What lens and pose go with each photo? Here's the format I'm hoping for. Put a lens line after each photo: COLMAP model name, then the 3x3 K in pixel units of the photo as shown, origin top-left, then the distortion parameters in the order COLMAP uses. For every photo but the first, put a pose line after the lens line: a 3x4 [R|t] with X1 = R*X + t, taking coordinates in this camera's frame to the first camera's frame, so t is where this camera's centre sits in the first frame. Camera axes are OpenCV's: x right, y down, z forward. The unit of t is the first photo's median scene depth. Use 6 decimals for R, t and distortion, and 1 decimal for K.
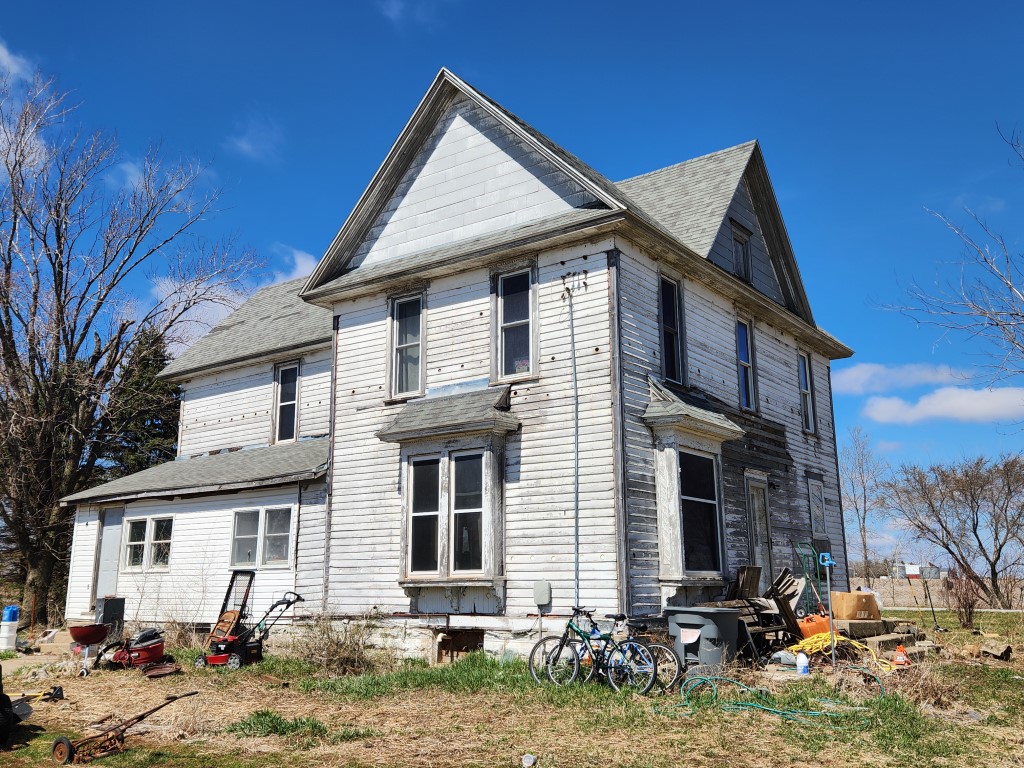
lens RADIAL K [[938.7, 0, 512.0], [0, 938.7, 384.0], [0, 0, 1]] dist [0.091699, -0.080693]
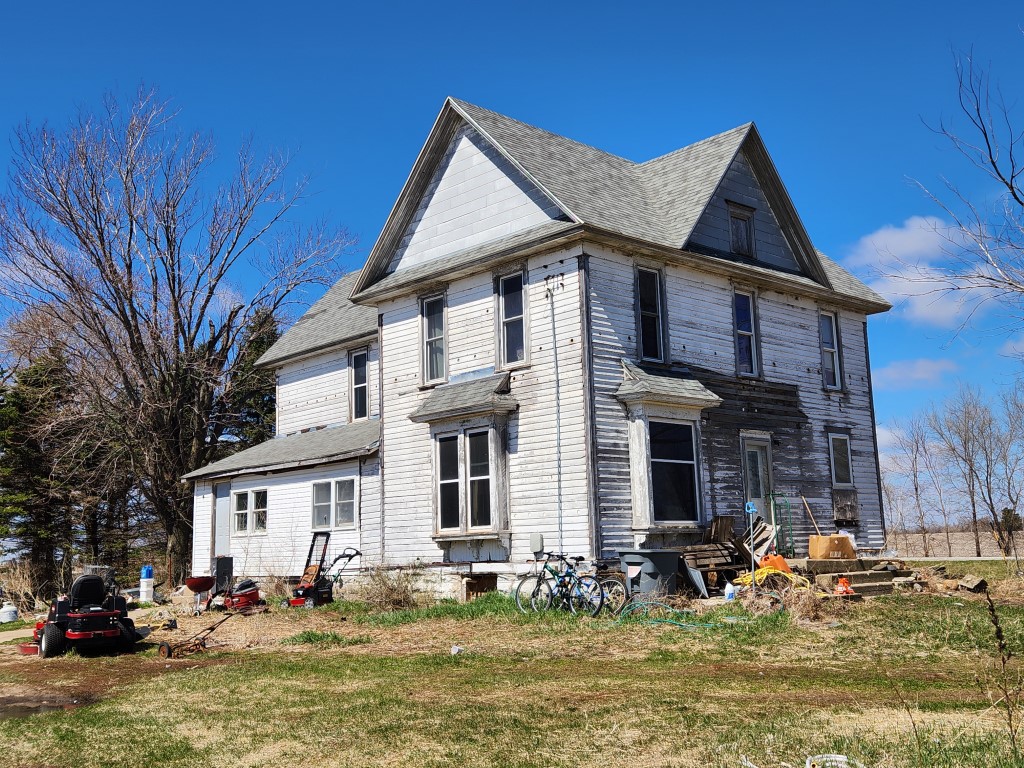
lens RADIAL K [[1082.2, 0, 514.7], [0, 1082.2, 394.1], [0, 0, 1]] dist [0.094119, -0.003025]
pose [[0.983822, -0.049766, -0.172097, 0.216732], [0.061278, 0.996178, 0.062238, -0.050614], [0.168342, -0.071777, 0.983112, -0.317258]]
